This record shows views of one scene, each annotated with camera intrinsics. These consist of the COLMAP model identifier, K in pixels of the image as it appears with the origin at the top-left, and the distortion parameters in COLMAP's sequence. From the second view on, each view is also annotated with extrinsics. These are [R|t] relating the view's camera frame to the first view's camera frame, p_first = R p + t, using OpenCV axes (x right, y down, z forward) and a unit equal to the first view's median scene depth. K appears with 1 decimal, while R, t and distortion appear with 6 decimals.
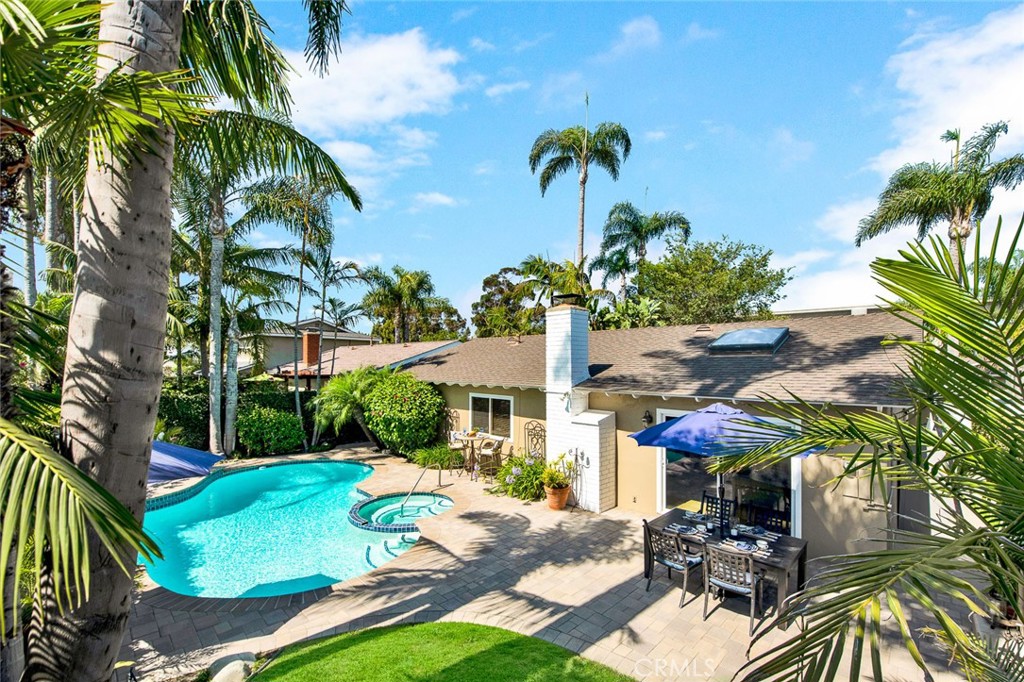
lens RADIAL K [[422.4, 0, 502.0], [0, 422.4, 354.1], [0, 0, 1]] dist [-0.010083, -0.000022]
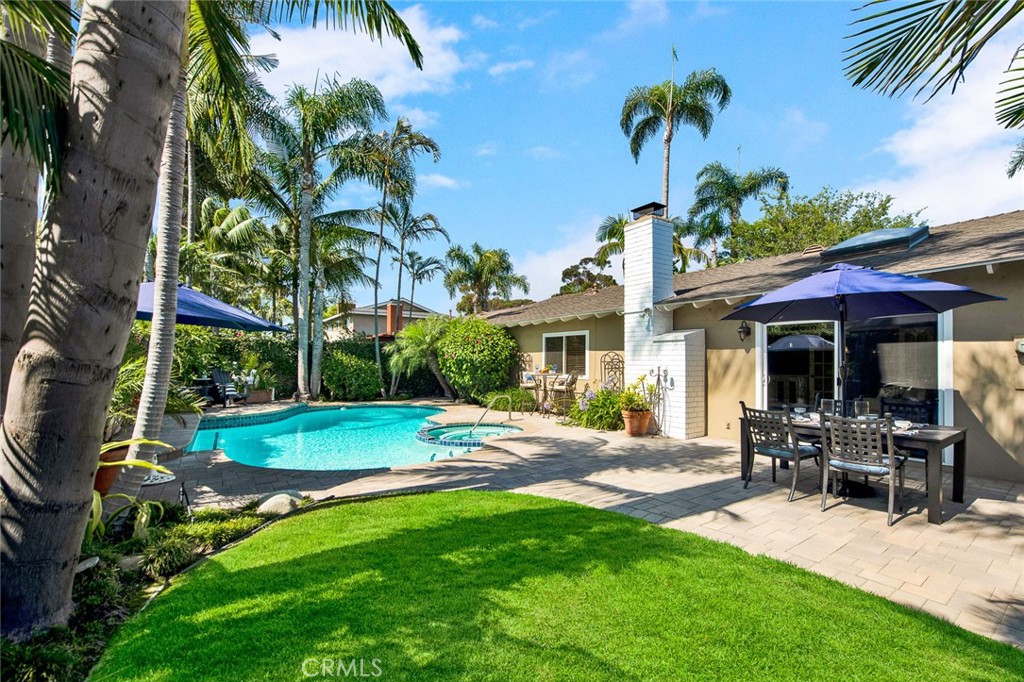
lens RADIAL K [[422.4, 0, 509.7], [0, 422.4, 345.8], [0, 0, 1]] dist [-0.010083, -0.000022]
pose [[0.985811, 0.004794, -0.167791, 0.010829], [-0.005640, 0.999974, -0.004566, 0.132583], [0.167765, 0.005448, 0.985812, 0.045025]]
